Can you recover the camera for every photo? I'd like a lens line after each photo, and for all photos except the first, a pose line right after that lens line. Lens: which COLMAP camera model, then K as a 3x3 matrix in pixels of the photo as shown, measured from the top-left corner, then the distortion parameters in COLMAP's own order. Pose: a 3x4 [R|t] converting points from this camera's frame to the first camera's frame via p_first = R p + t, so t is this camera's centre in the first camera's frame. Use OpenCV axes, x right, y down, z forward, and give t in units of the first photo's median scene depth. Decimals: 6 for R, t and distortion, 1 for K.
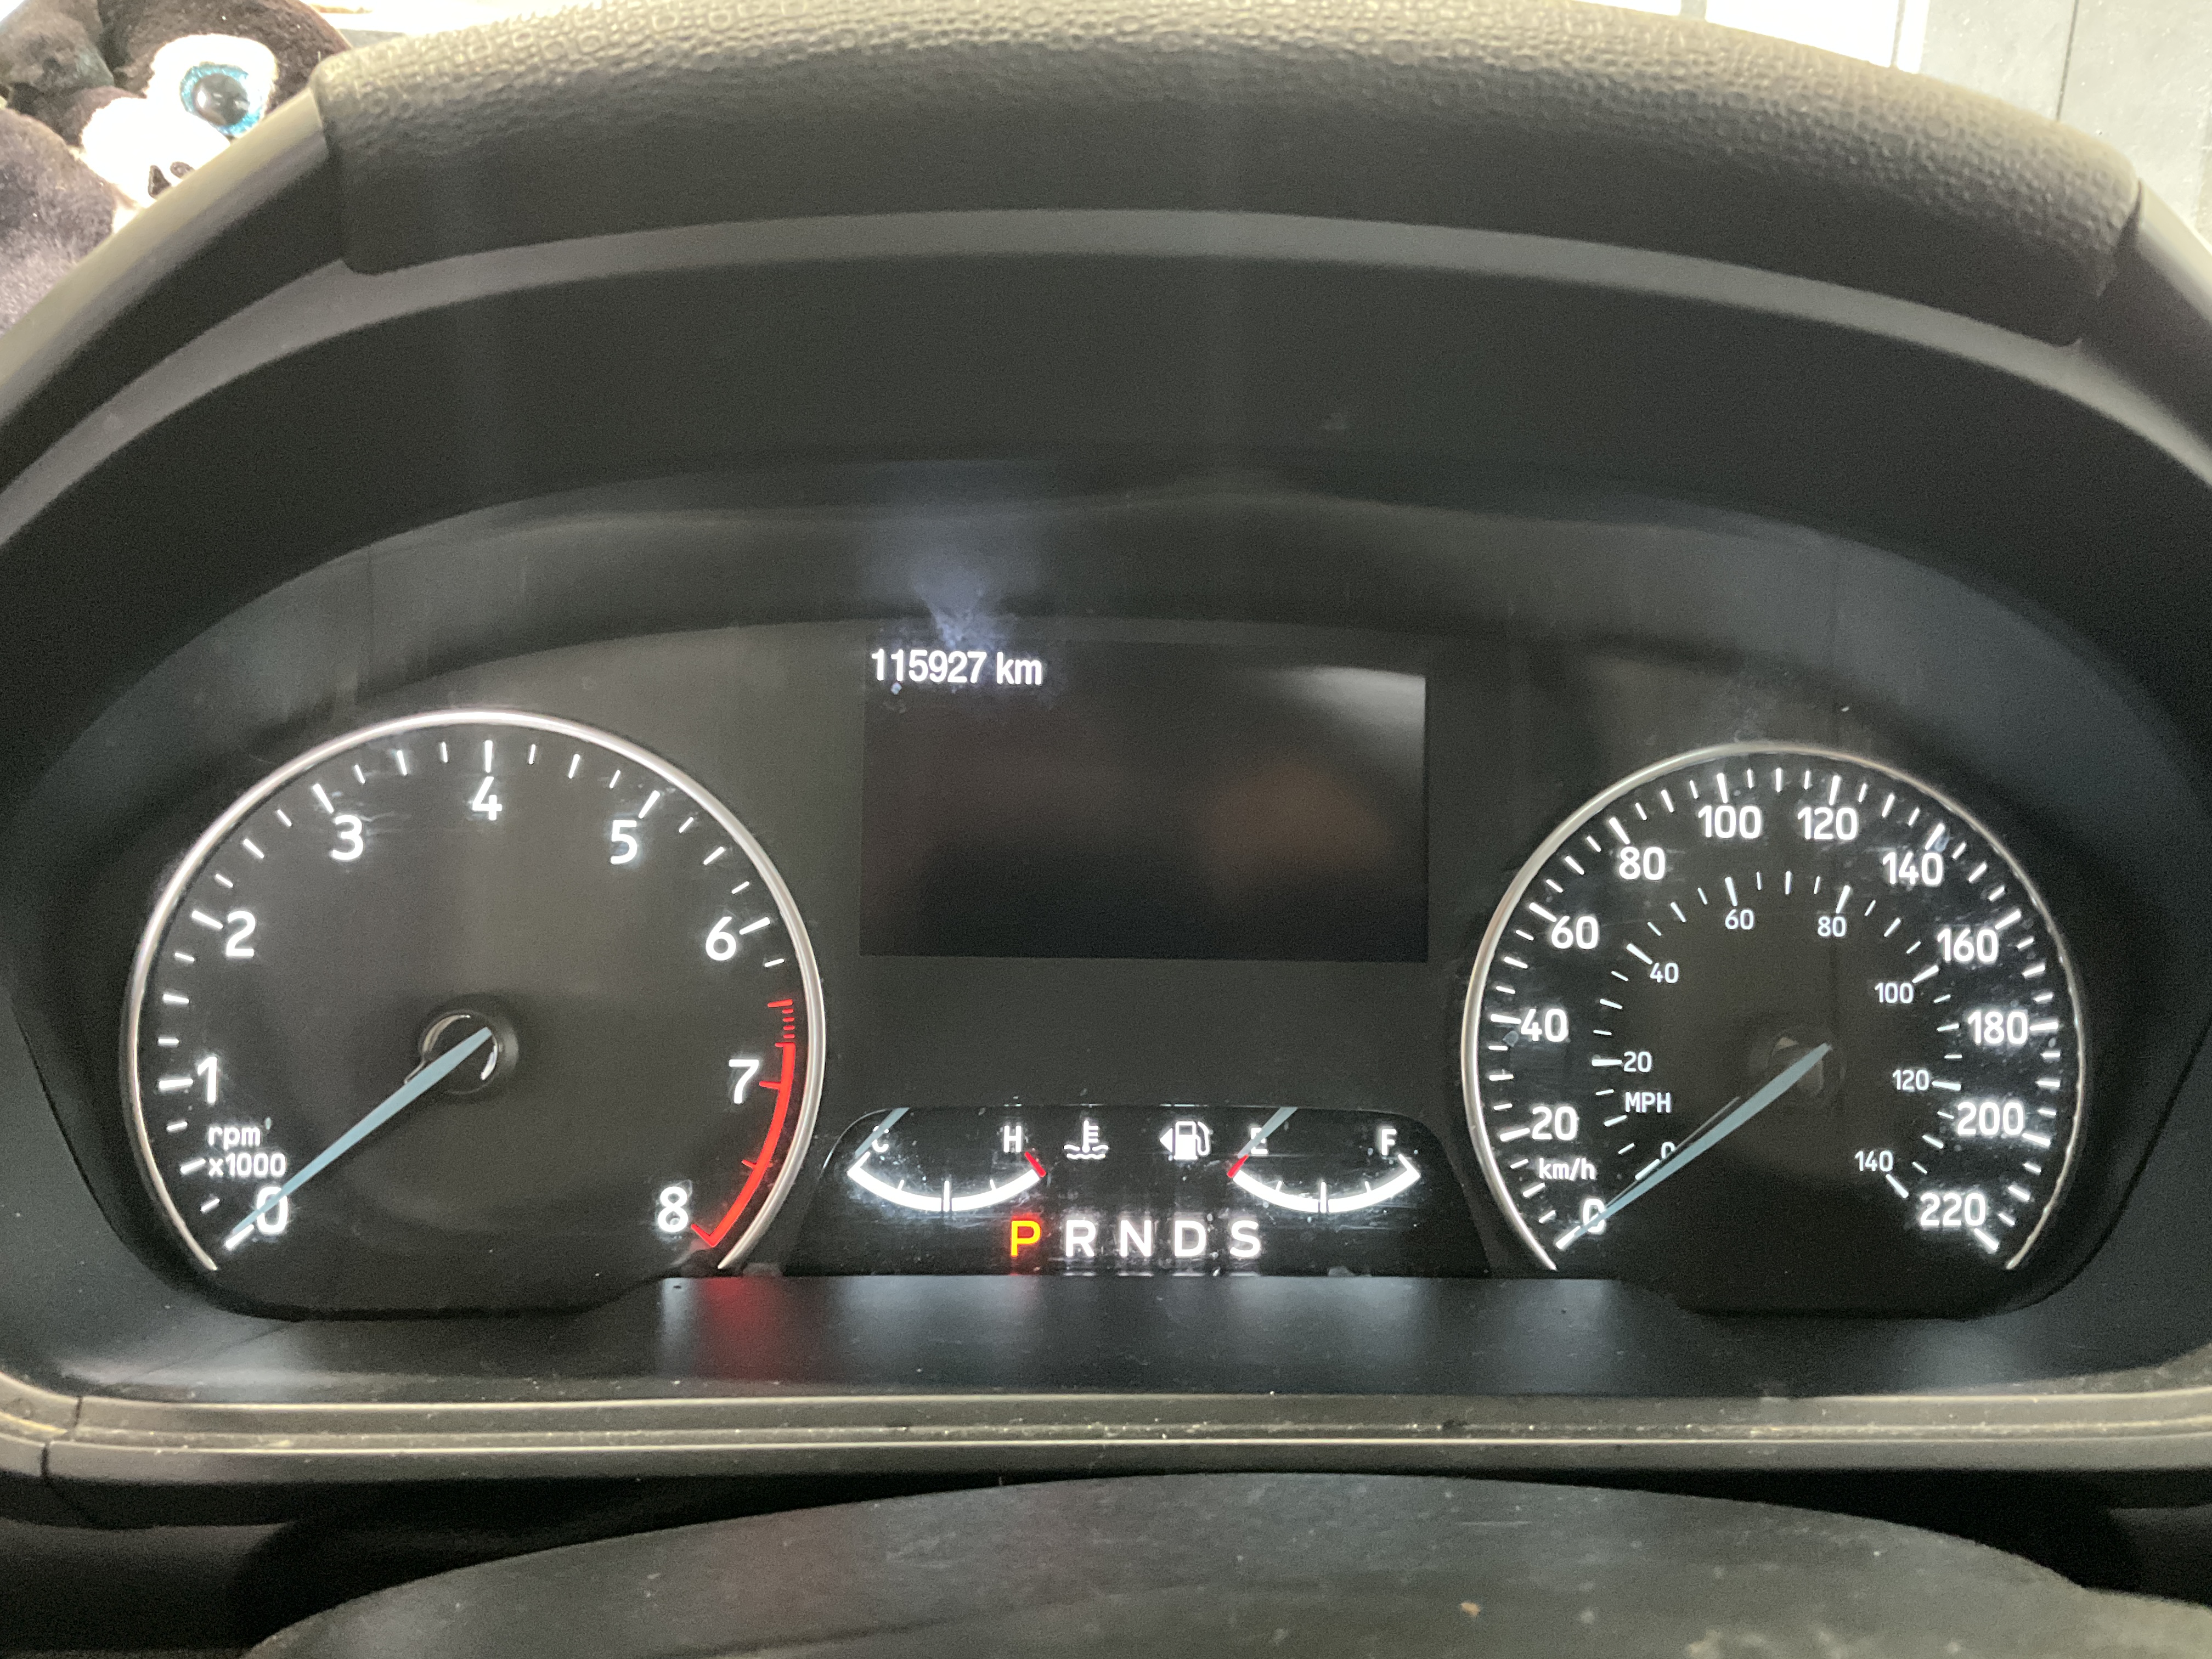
lens RADIAL K [[1810.6, 0, 1108.0], [0, 1810.6, 829.4], [0, 0, 1]] dist [0.109771, -0.211918]
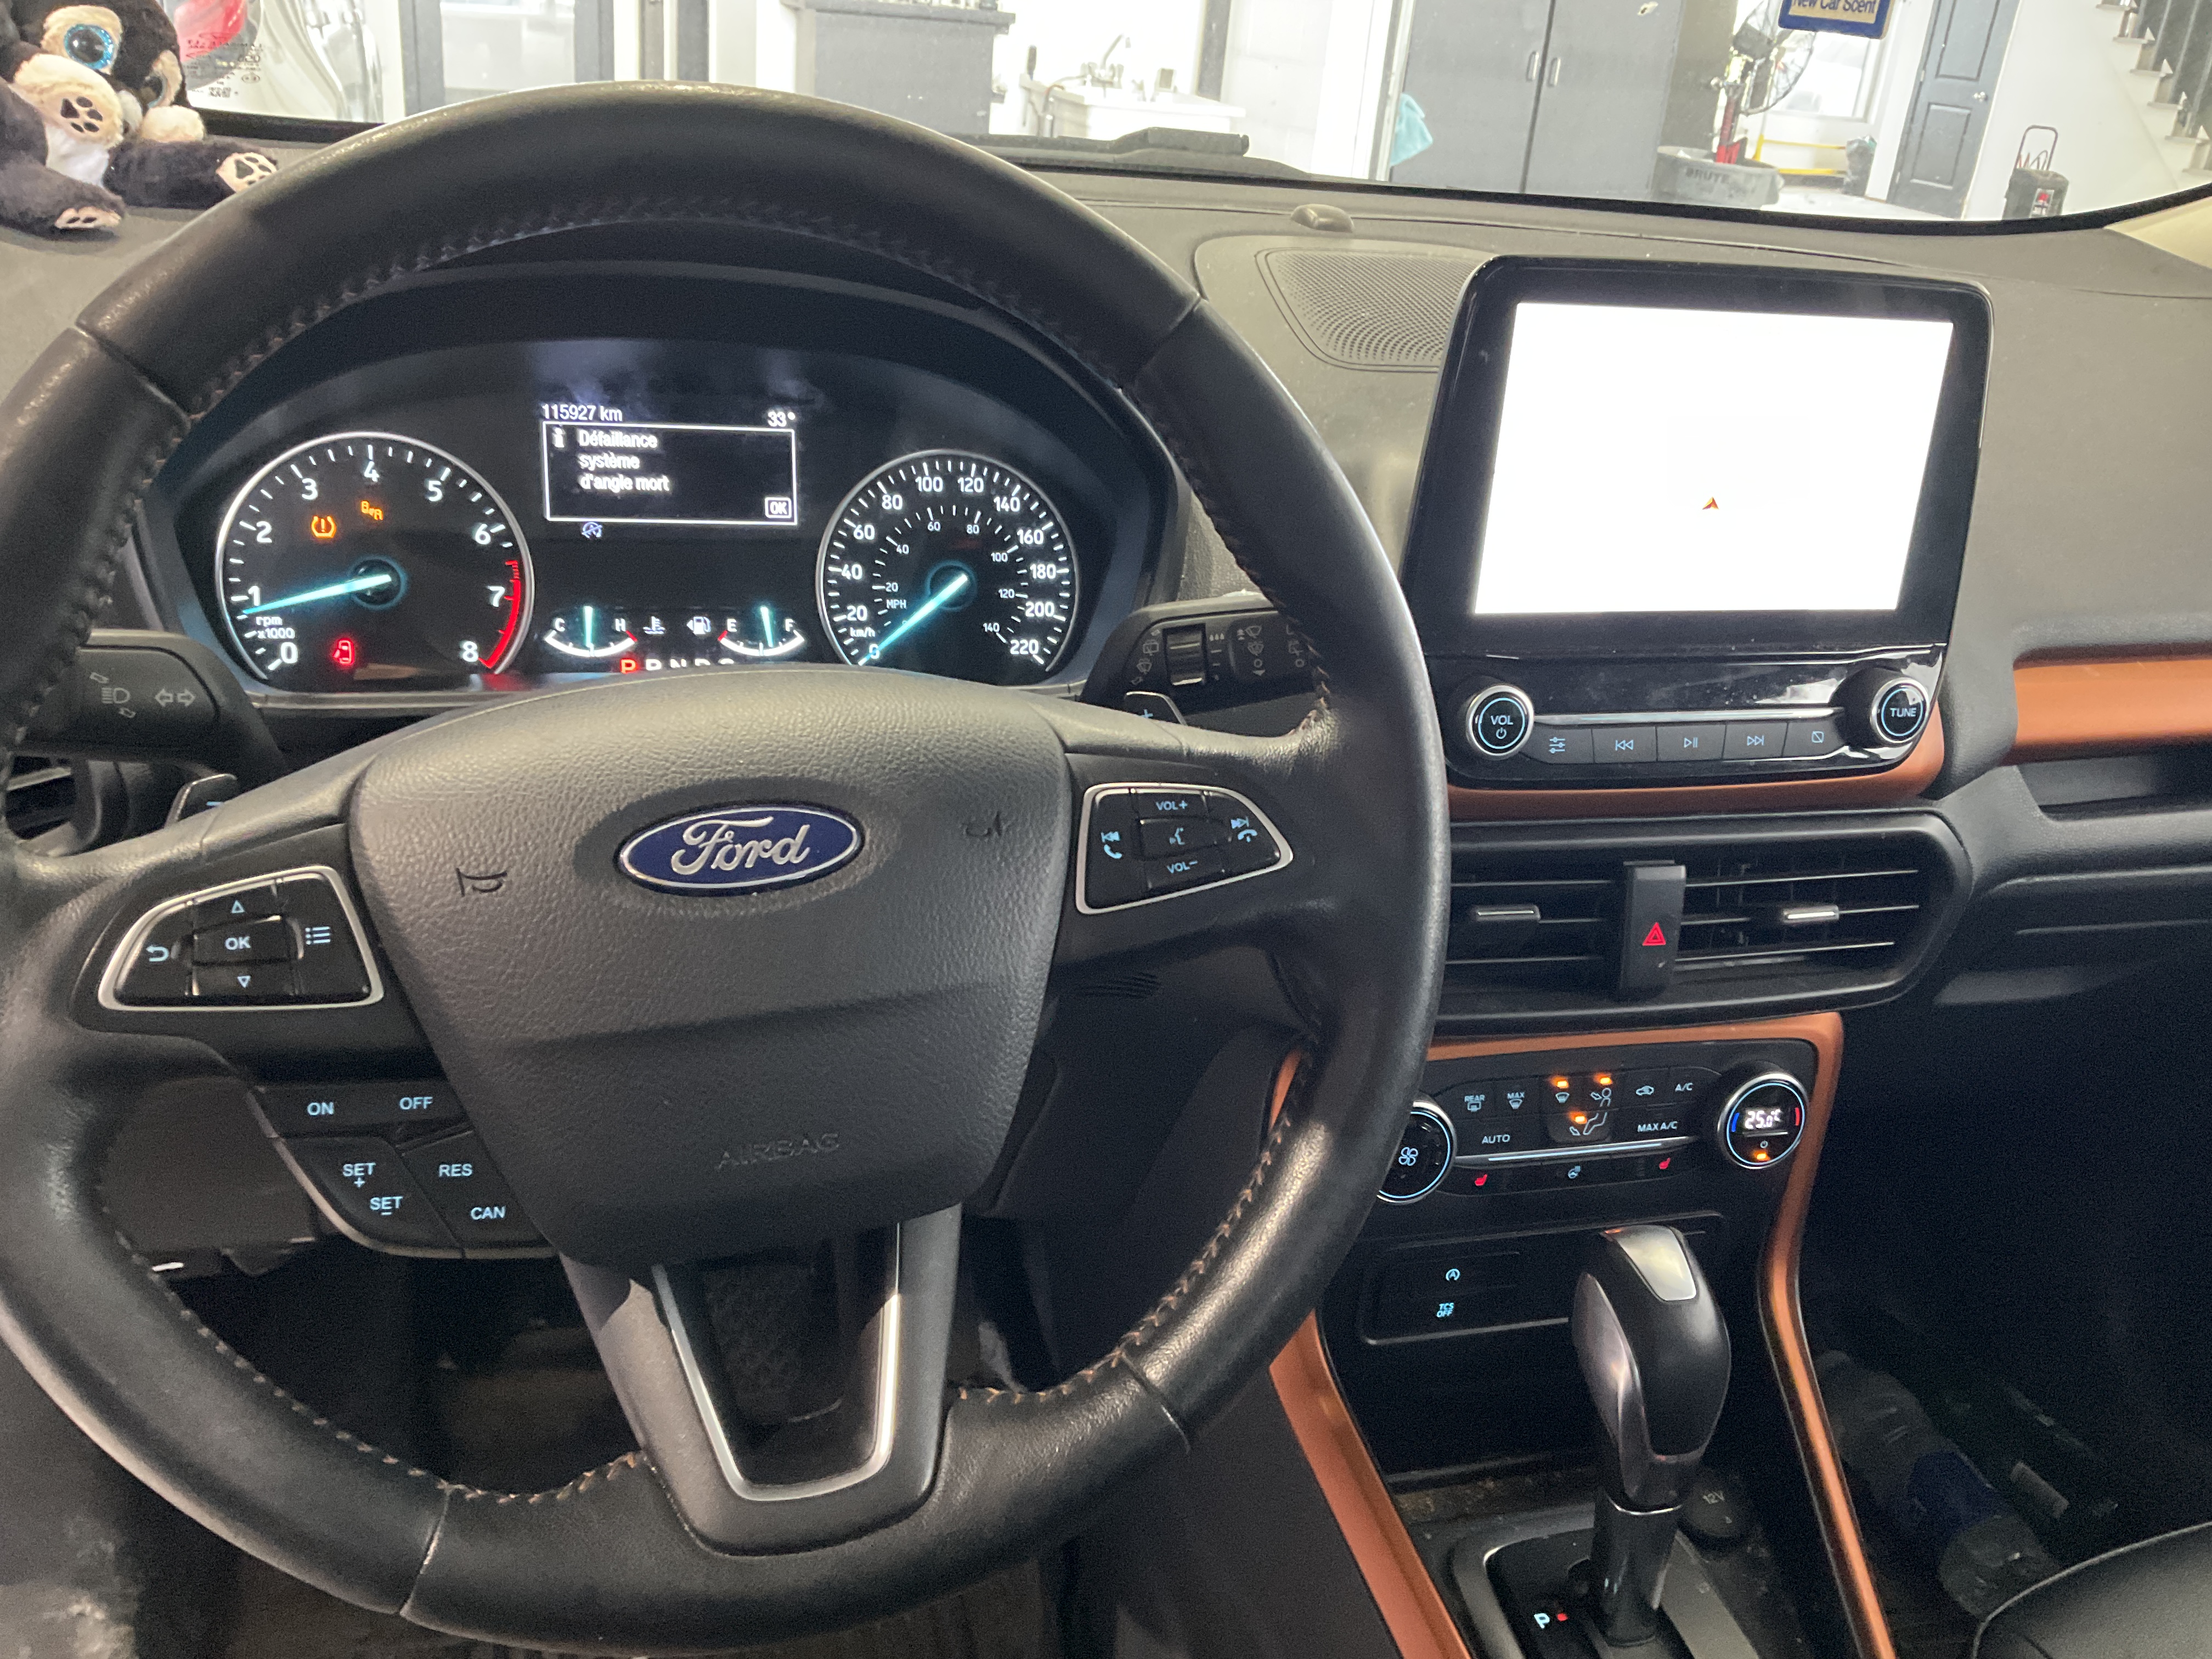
lens RADIAL K [[1810.6, 0, 1108.0], [0, 1810.6, 829.4], [0, 0, 1]] dist [0.109771, -0.211918]
pose [[0.976956, -0.043434, 0.208976, 0.058357], [0.009400, 0.986882, 0.161170, 0.062314], [-0.213235, -0.155491, 0.964548, -1.448616]]
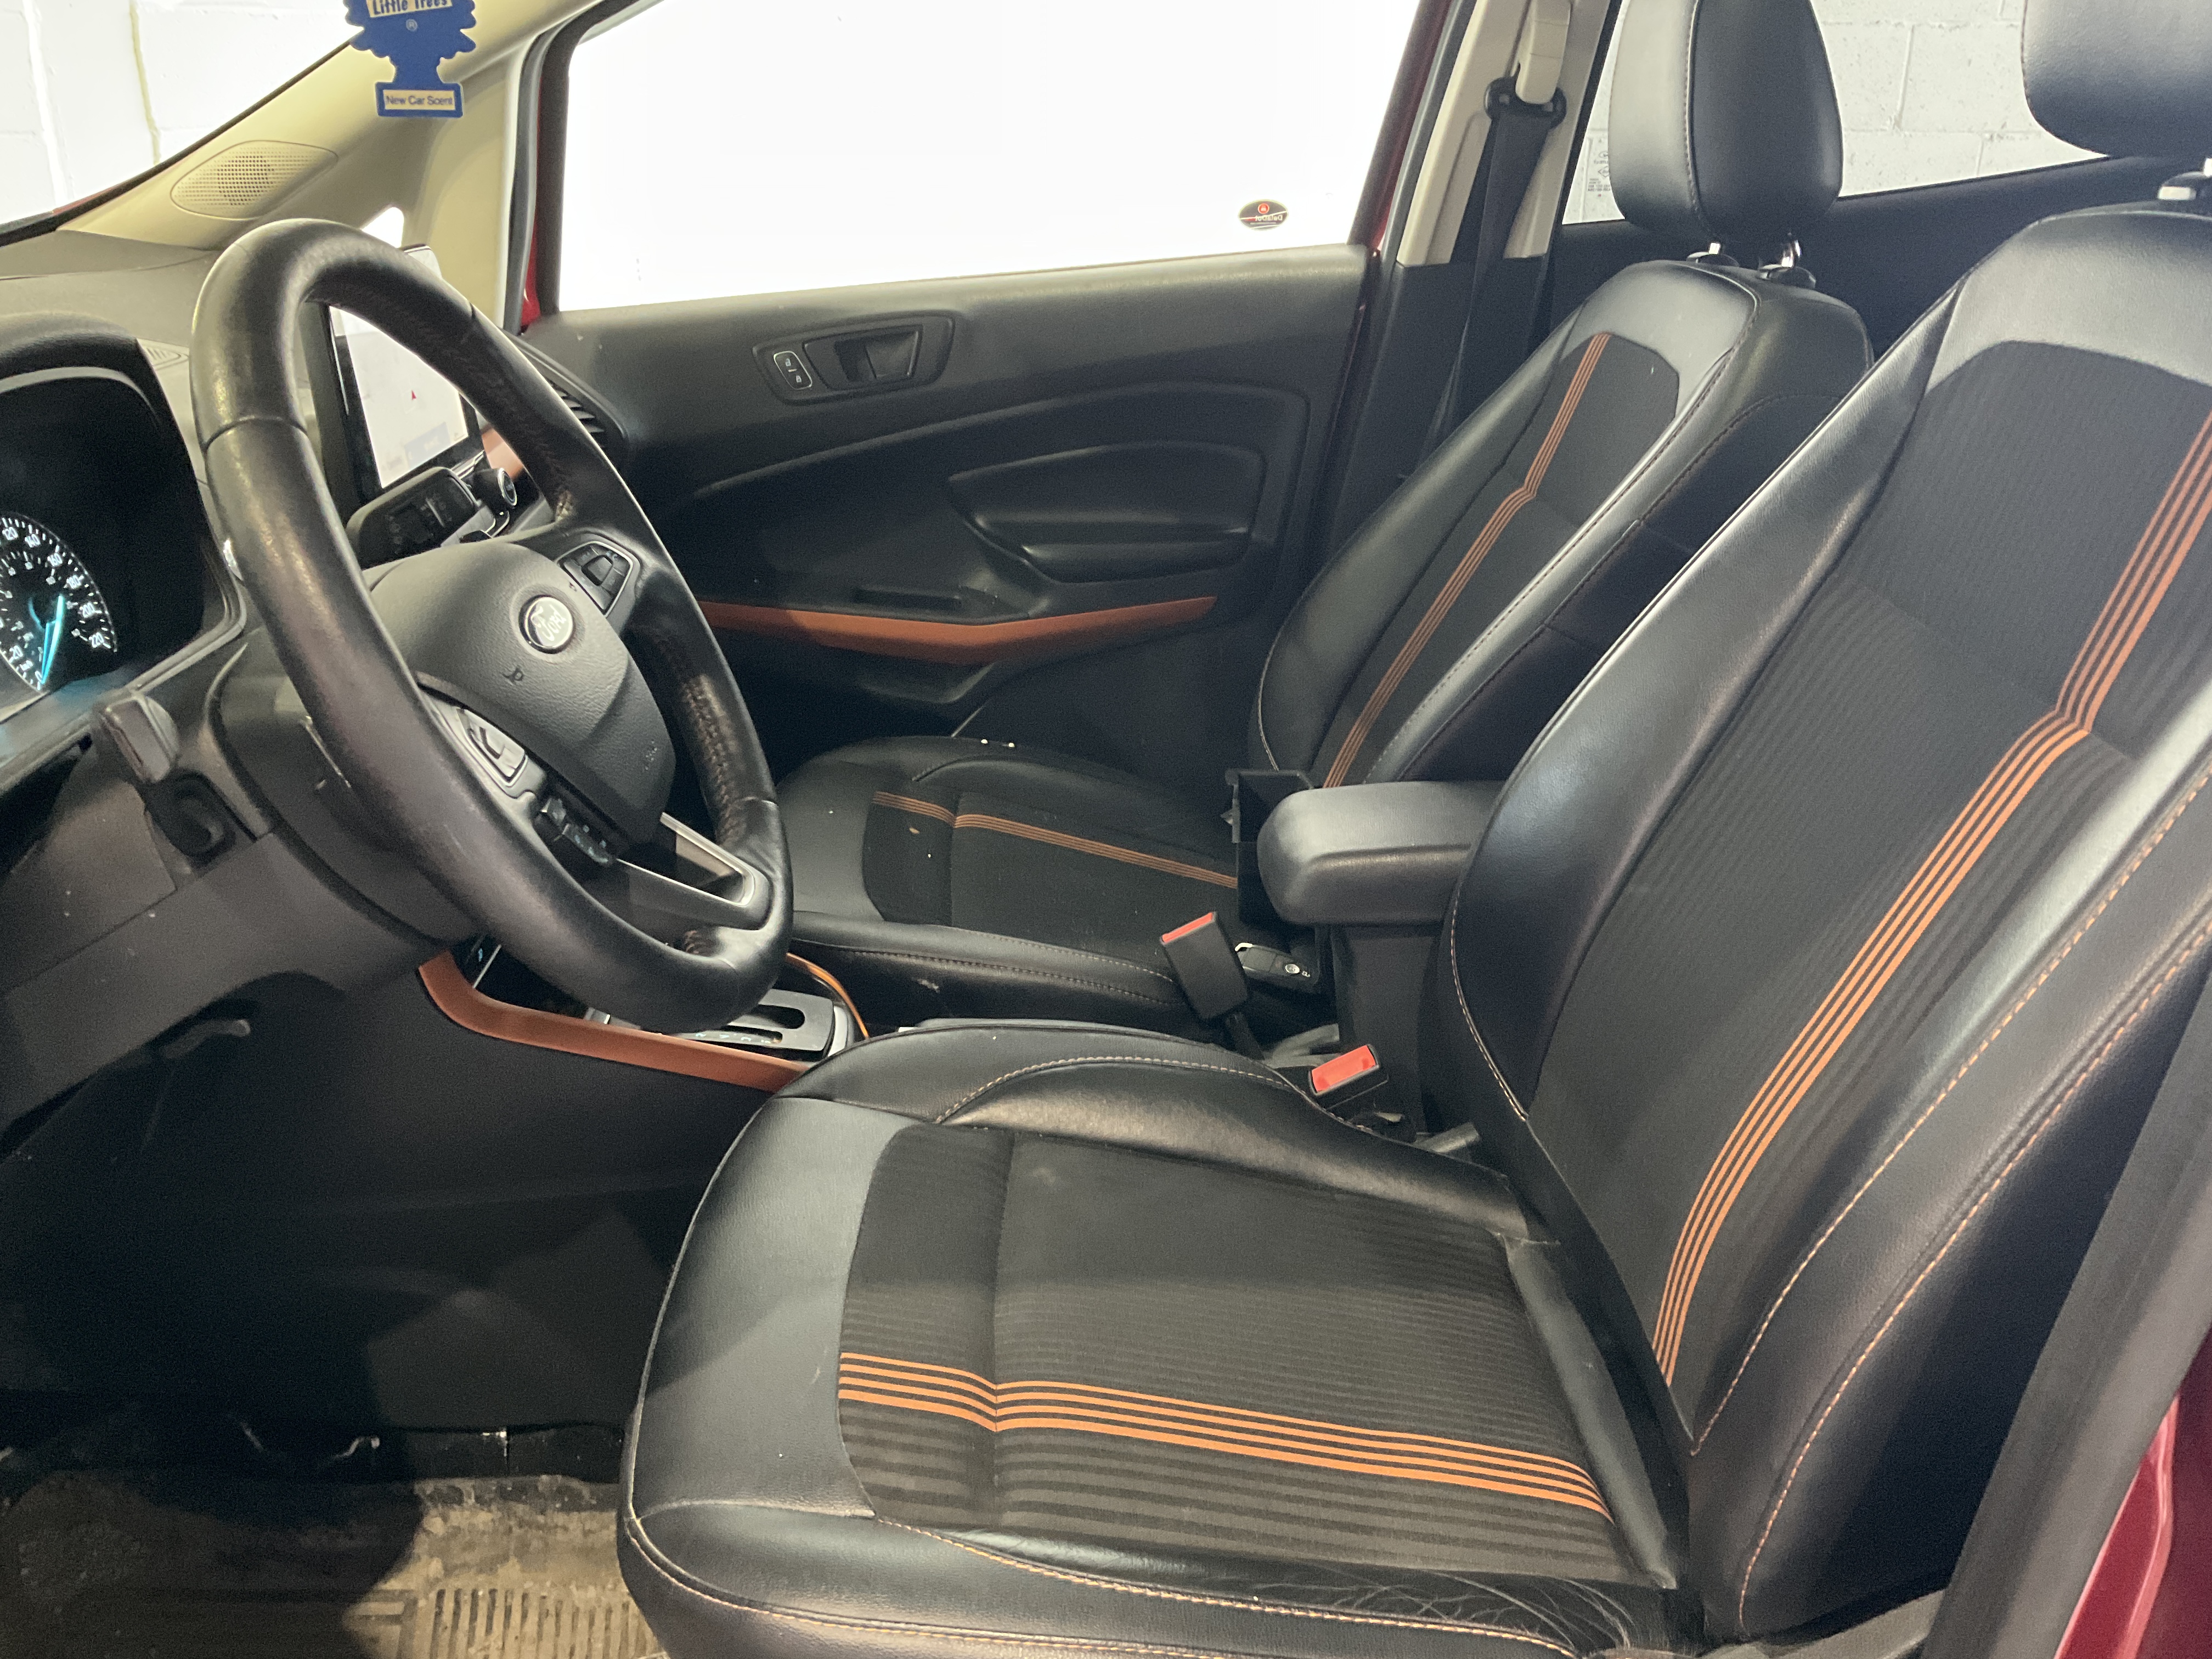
lens RADIAL K [[1809.1, 0, 1106.0], [0, 1809.1, 829.5], [0, 0, 1]] dist [0.117318, -0.225742]
pose [[0.037516, -0.405140, 0.913485, -2.547453], [0.283738, 0.880824, 0.379001, -0.210937], [-0.958168, 0.244971, 0.147999, -1.056949]]
